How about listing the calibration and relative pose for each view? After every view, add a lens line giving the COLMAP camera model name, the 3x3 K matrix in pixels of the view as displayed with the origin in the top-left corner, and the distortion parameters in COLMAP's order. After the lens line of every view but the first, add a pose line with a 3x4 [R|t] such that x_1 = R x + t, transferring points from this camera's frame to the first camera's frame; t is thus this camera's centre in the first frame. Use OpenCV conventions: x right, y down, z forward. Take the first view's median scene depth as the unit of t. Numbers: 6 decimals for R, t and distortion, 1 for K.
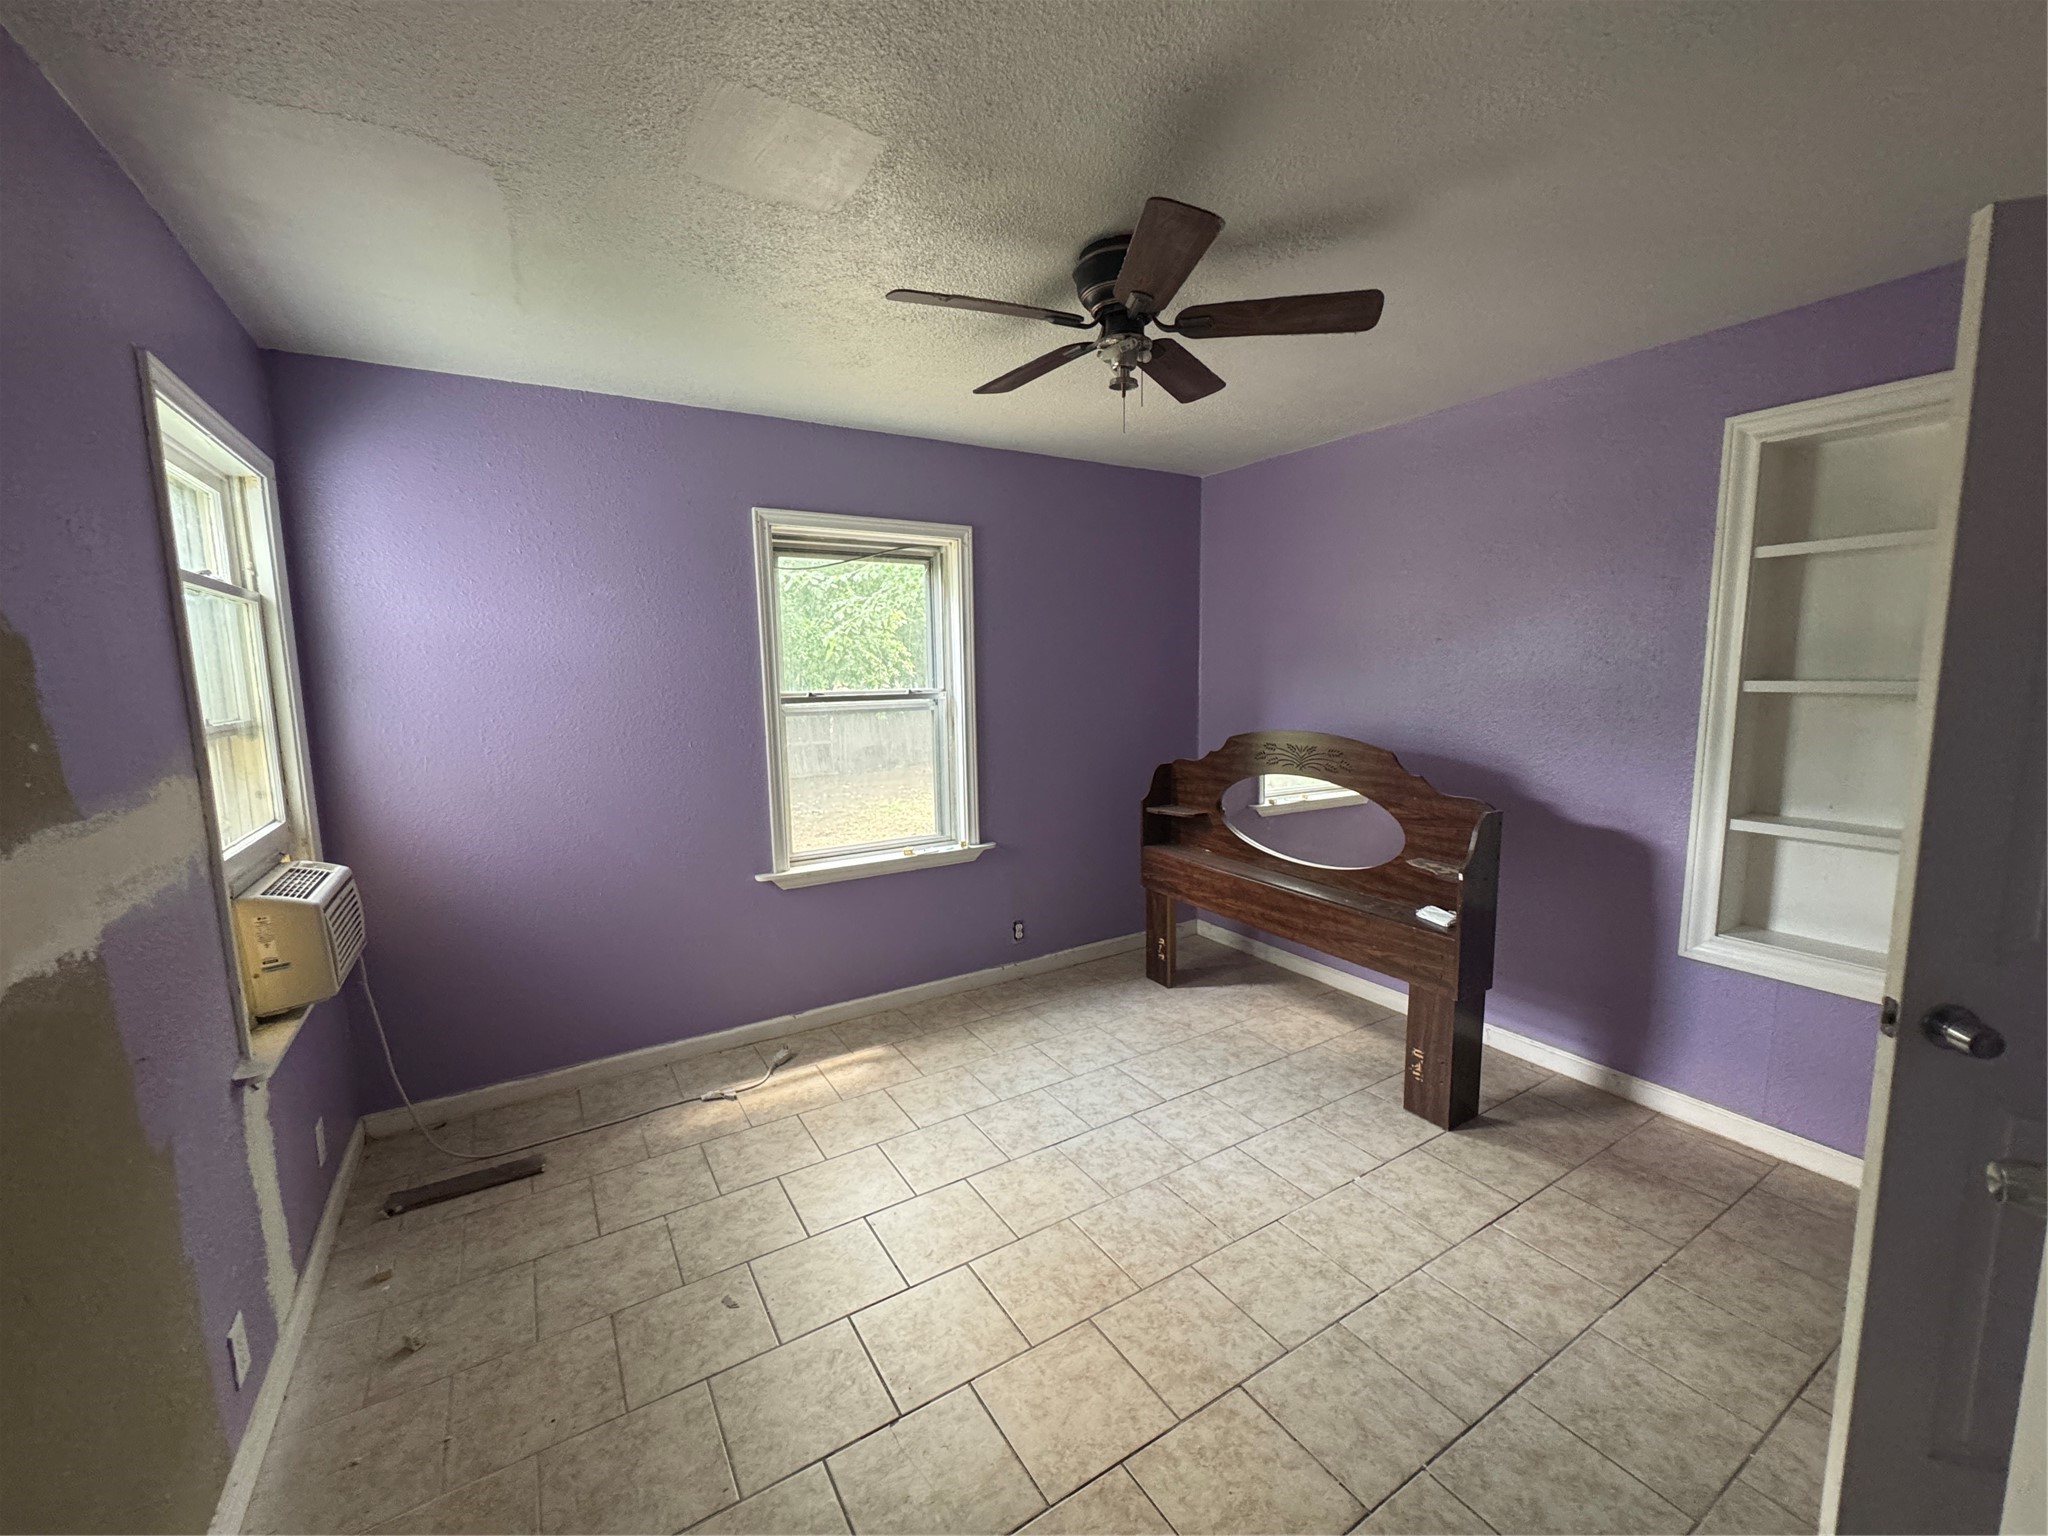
lens RADIAL K [[821.6, 0, 1017.9], [0, 821.6, 772.9], [0, 0, 1]] dist [0.008229, 0.000099]
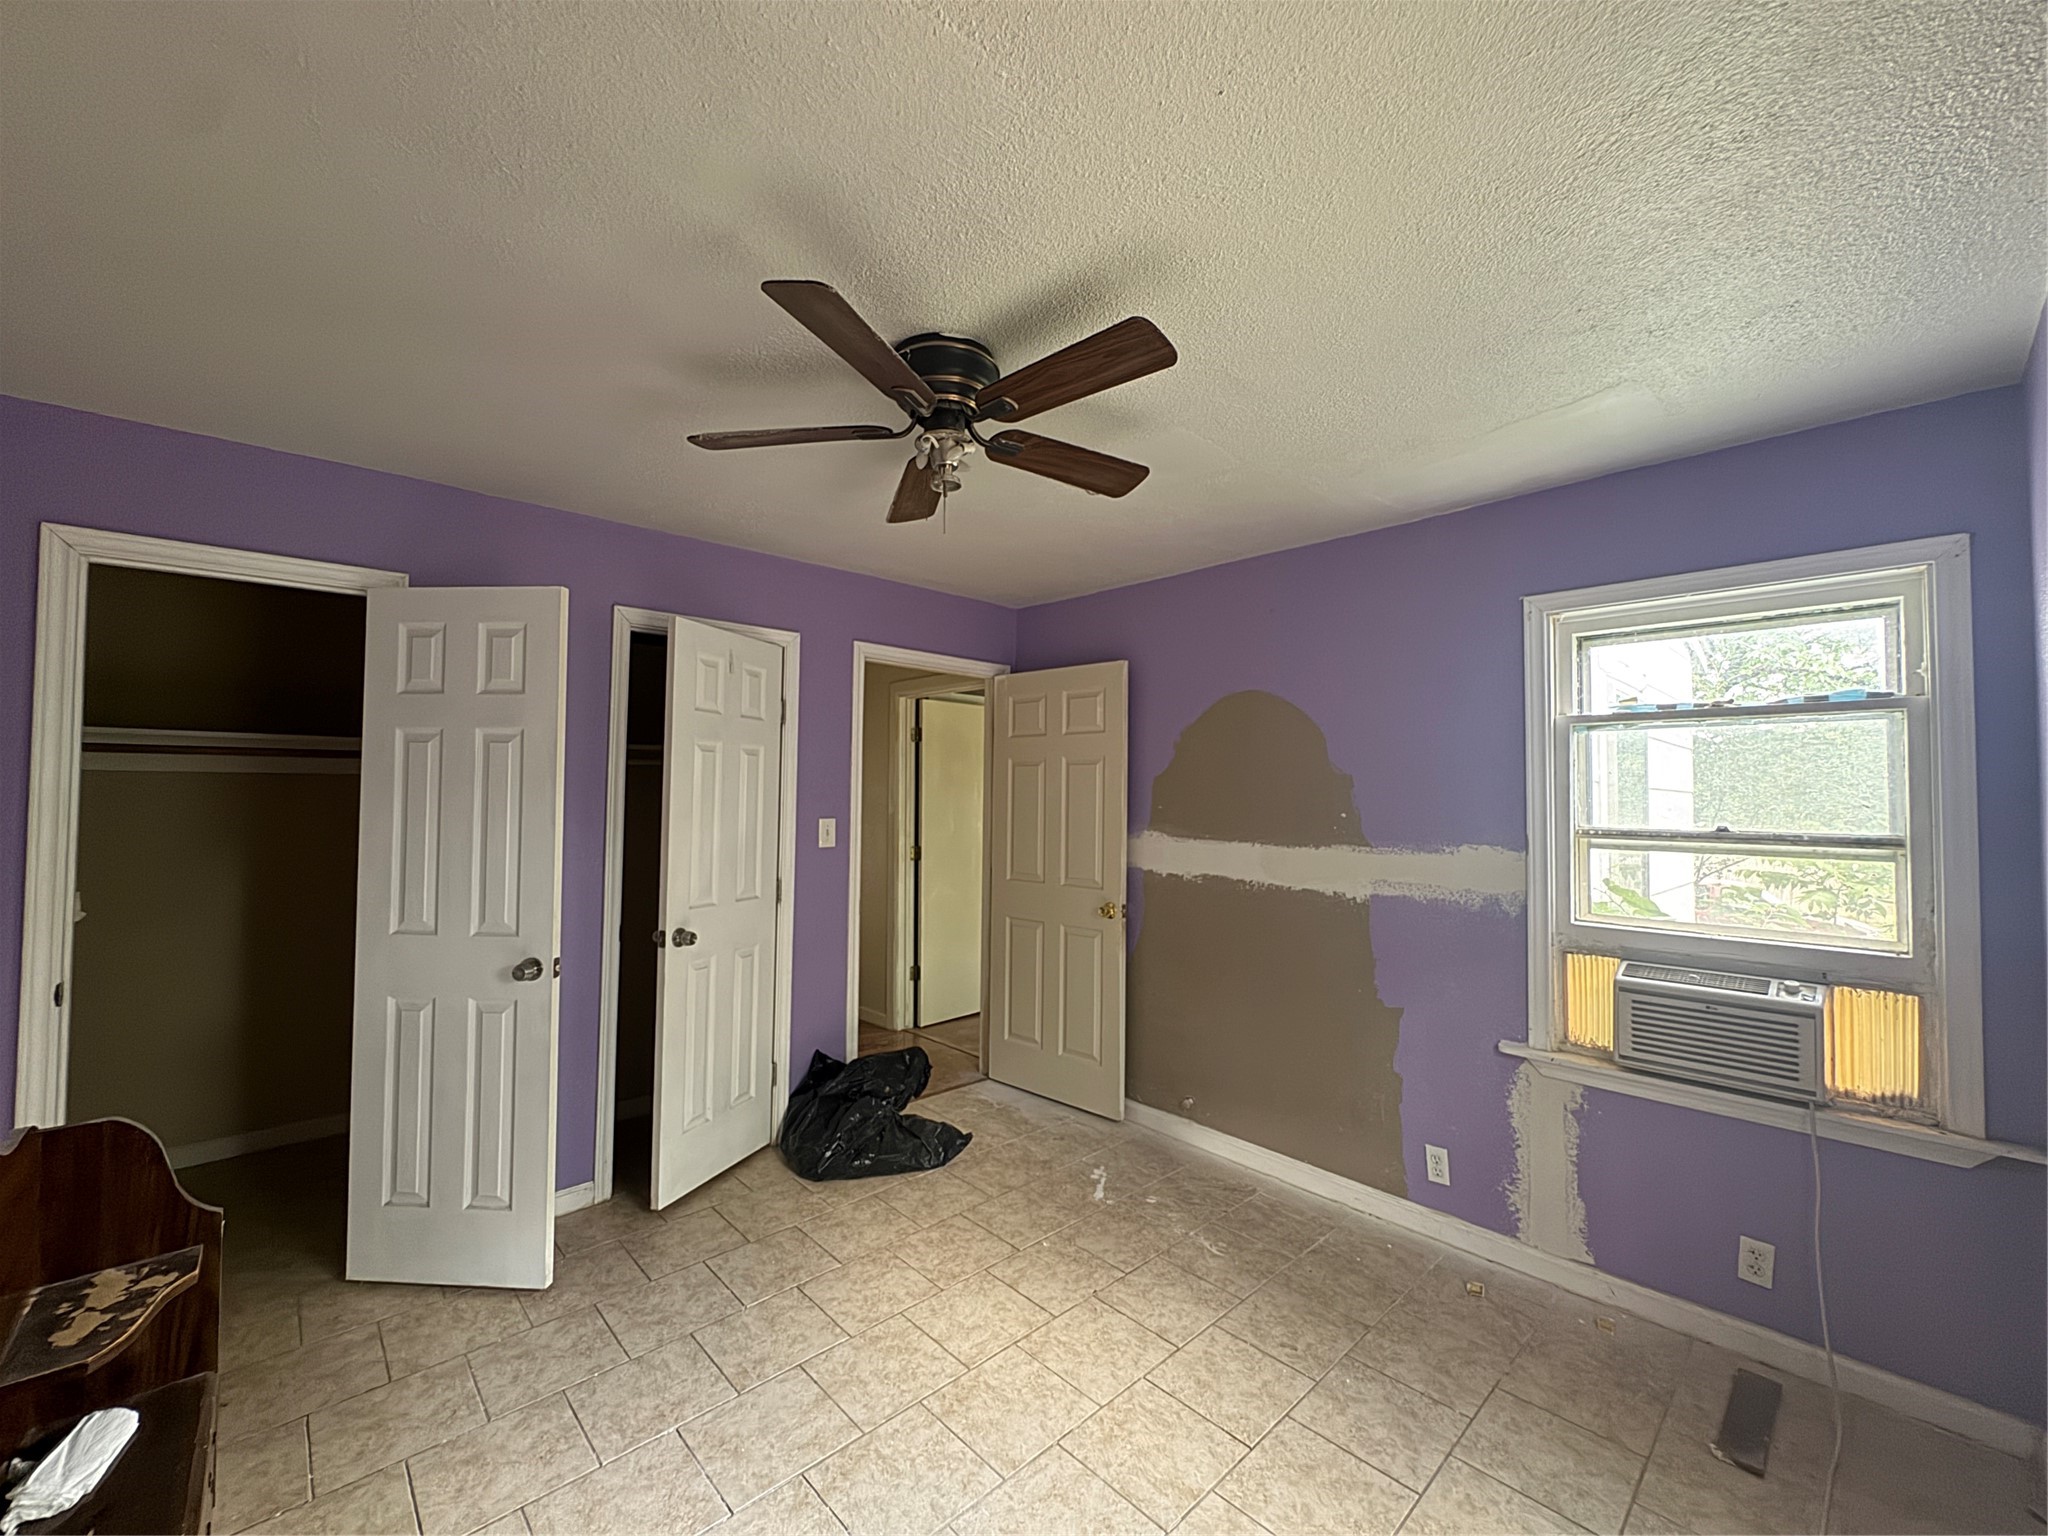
lens RADIAL K [[821.6, 0, 1019.7], [0, 821.6, 769.6], [0, 0, 1]] dist [0.008229, 0.000099]
pose [[-0.978548, 0.002081, -0.206008, 0.231104], [-0.017594, 0.995452, 0.093626, -0.230745], [0.205266, 0.095242, -0.974061, 1.887114]]
